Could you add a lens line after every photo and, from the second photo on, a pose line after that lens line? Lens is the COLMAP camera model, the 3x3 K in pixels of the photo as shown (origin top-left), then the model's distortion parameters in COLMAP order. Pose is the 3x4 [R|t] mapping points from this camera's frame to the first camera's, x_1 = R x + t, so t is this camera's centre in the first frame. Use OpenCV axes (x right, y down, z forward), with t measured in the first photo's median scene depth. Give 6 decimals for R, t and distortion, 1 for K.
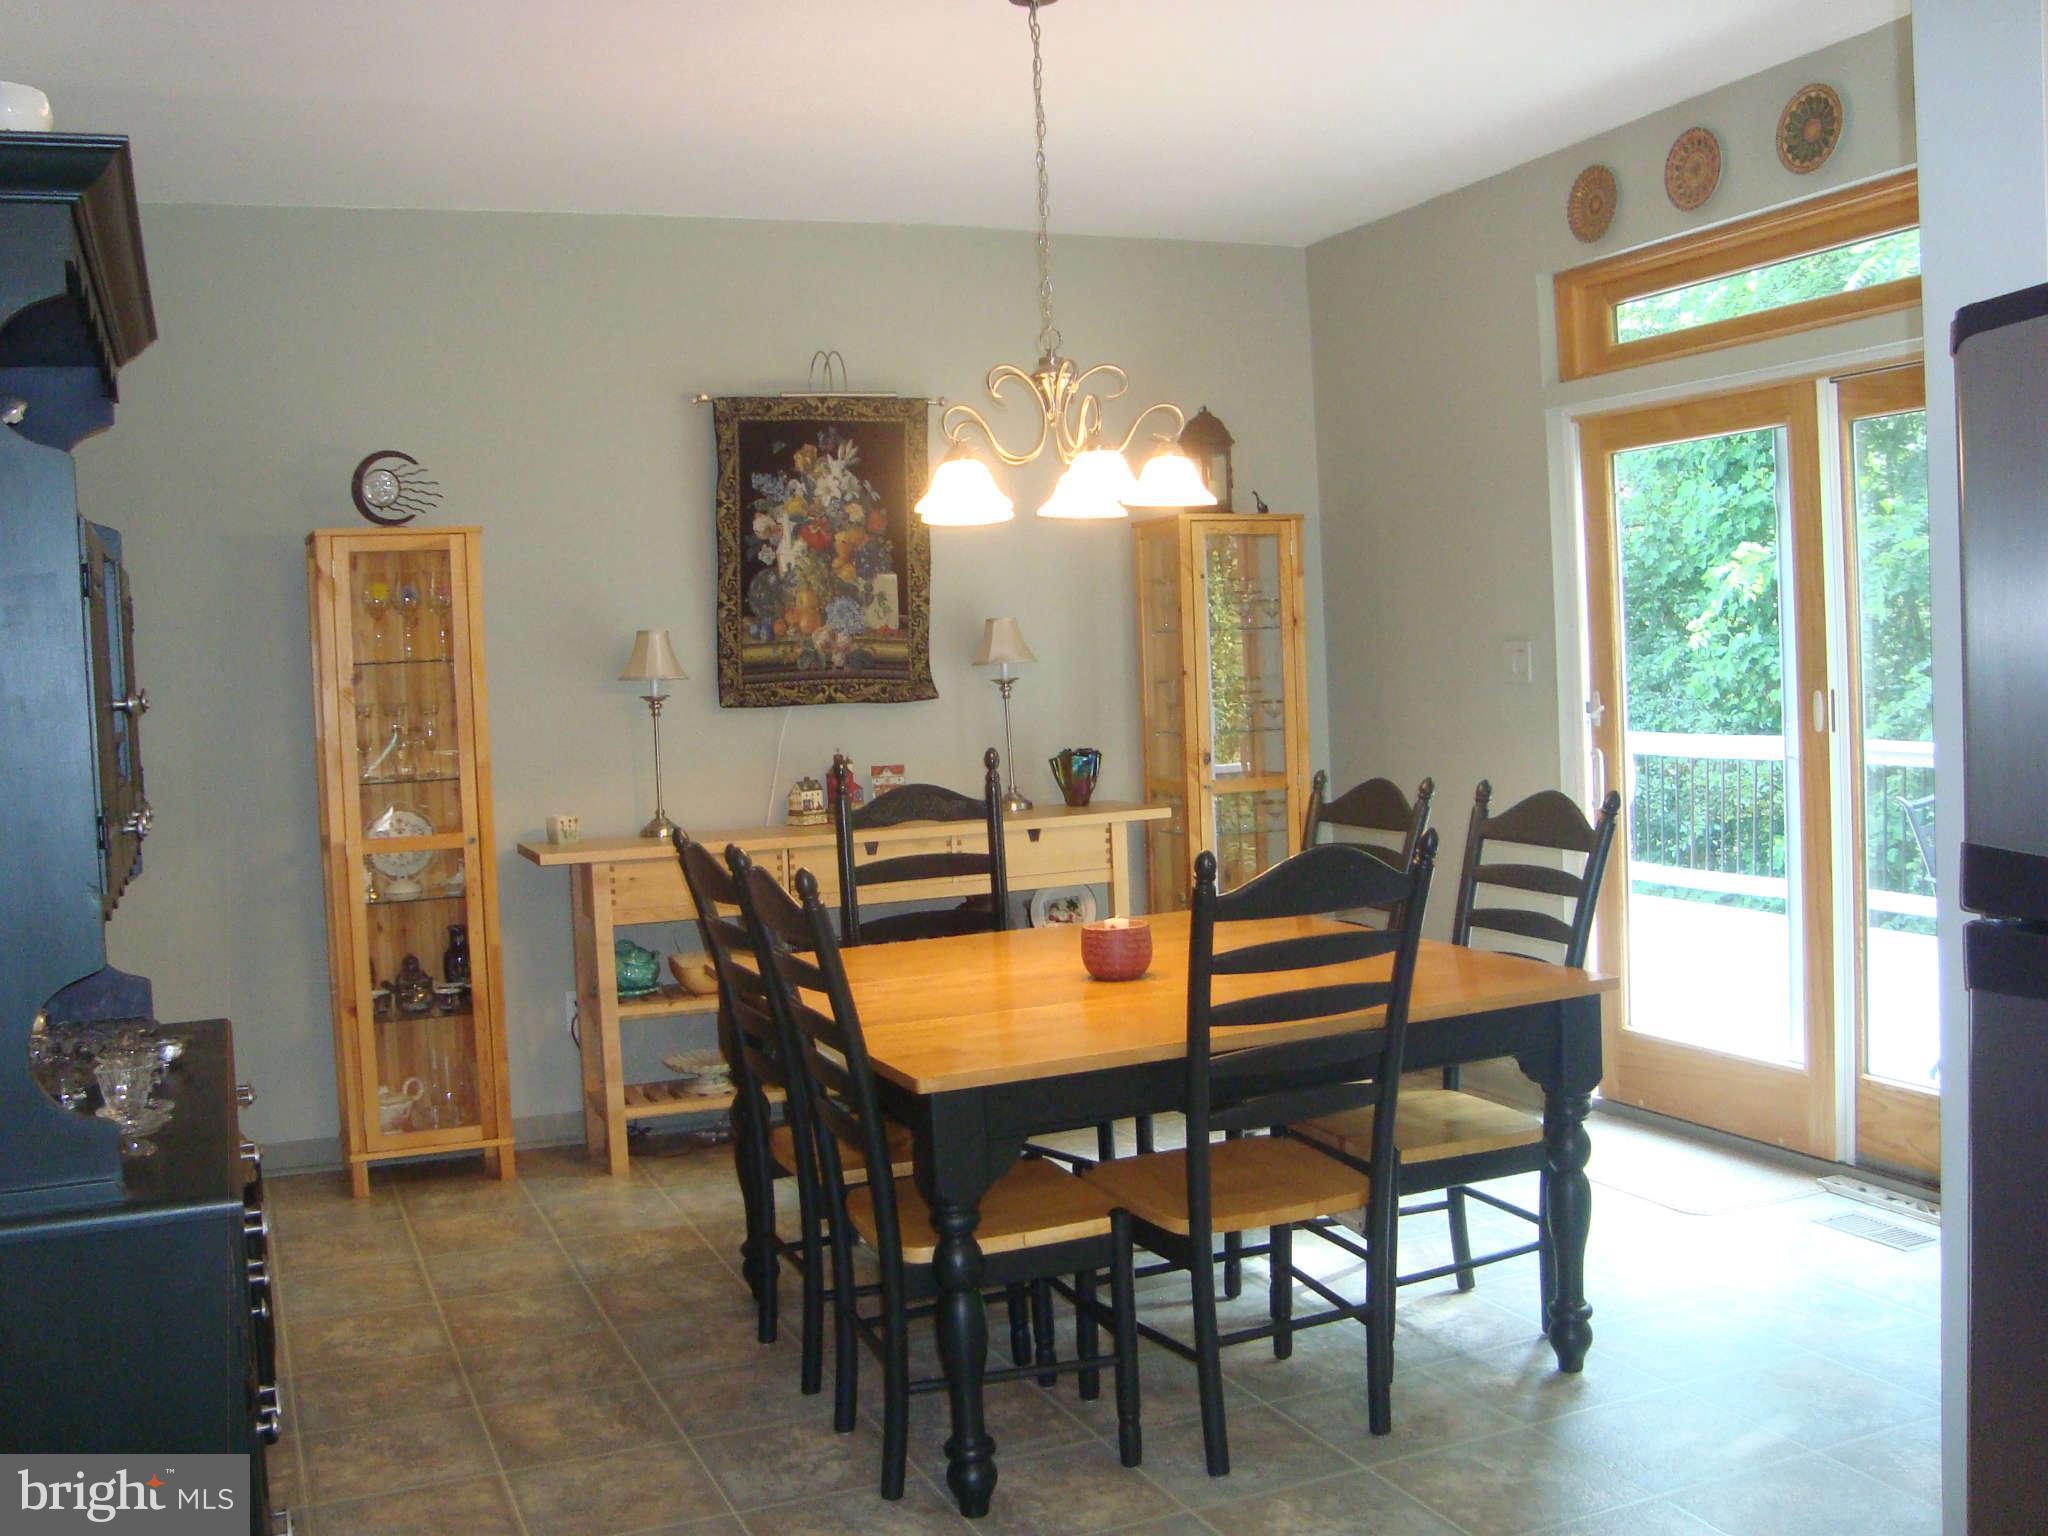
lens RADIAL K [[2023.3, 0, 999.7], [0, 2023.3, 731.1], [0, 0, 1]] dist [-0.103691, 0.000000]
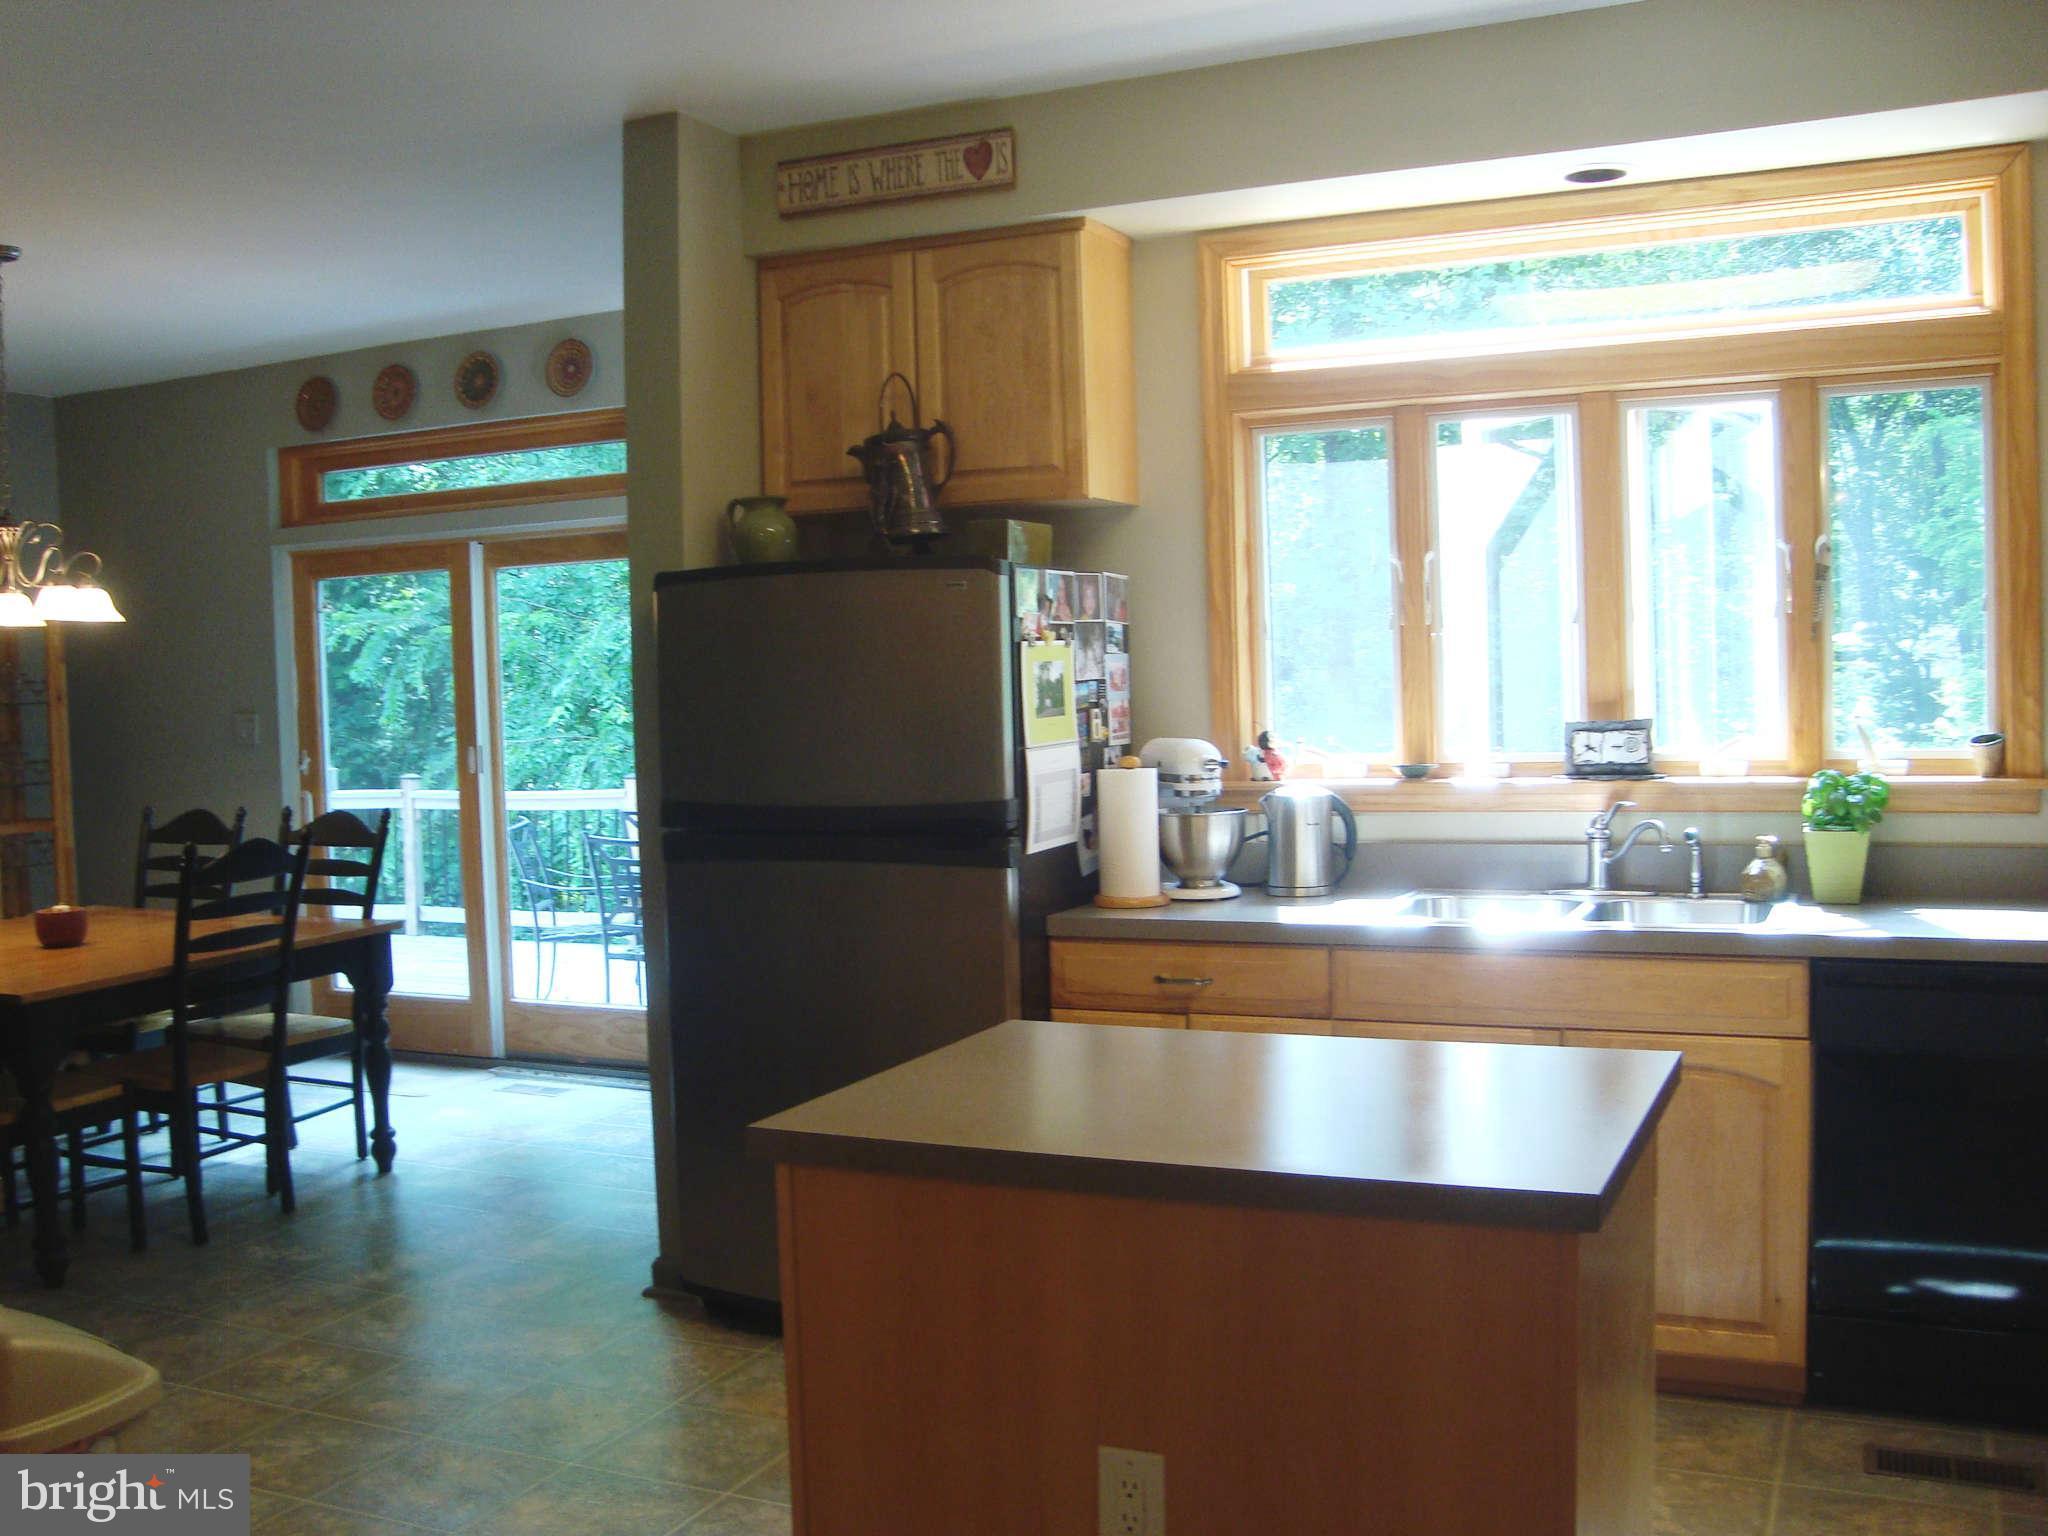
lens RADIAL K [[2023.3, 0, 1023.1], [0, 2023.3, 767.6], [0, 0, 1]] dist [-0.103691, 0.000000]
pose [[0.733526, -0.011573, 0.679562, -0.313723], [0.025901, 0.999605, -0.010935, 0.022828], [-0.679167, 0.025622, 0.733536, -0.393202]]
